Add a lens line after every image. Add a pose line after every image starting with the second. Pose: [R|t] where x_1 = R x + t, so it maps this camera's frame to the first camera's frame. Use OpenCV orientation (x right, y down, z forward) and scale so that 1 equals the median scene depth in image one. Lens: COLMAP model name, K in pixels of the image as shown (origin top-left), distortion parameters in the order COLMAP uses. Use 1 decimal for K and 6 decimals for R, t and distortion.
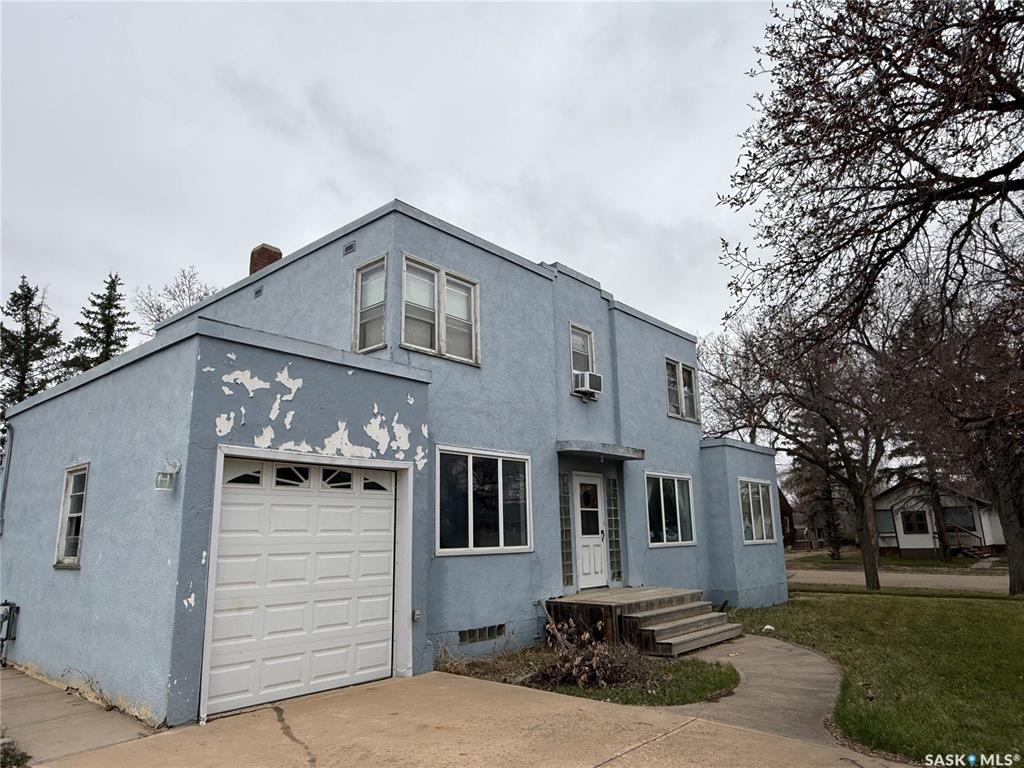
lens RADIAL K [[665.3, 0, 512.0], [0, 665.3, 384.0], [0, 0, 1]] dist [0.000577, 0.000370]
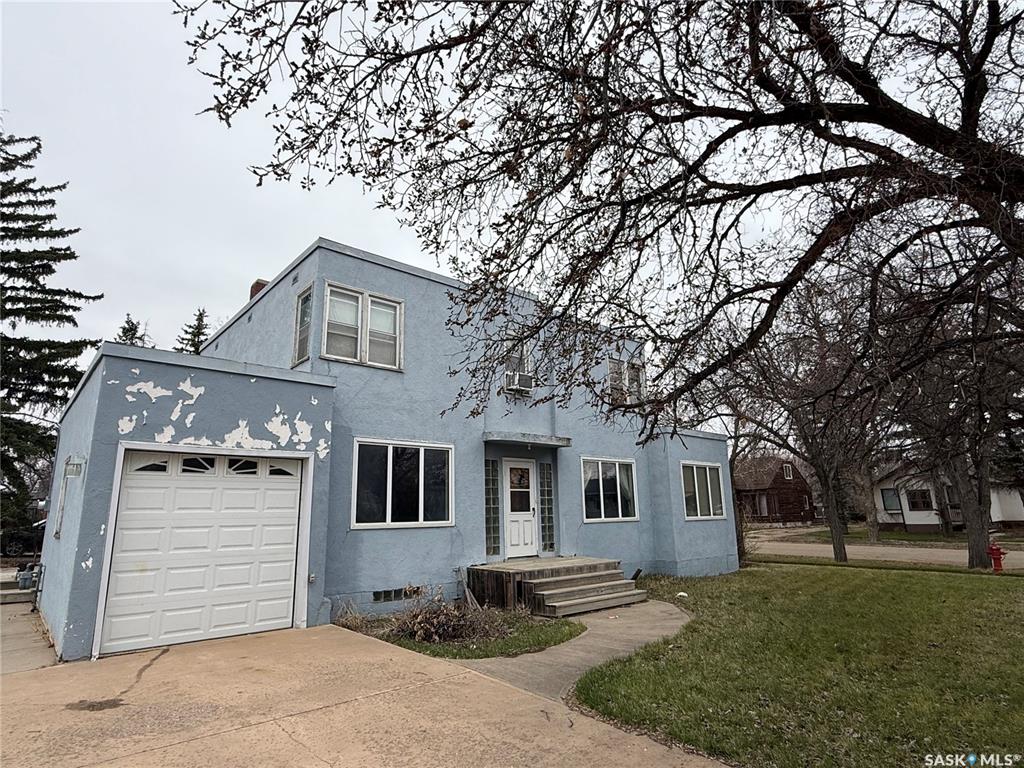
lens RADIAL K [[559.8, 0, 512.0], [0, 559.8, 384.0], [0, 0, 1]] dist [0.000358, 0.000944]
pose [[0.989879, -0.031860, -0.138289, 0.295590], [0.031656, 0.999492, -0.003670, 0.006526], [0.138335, -0.000745, 0.990385, 0.028202]]
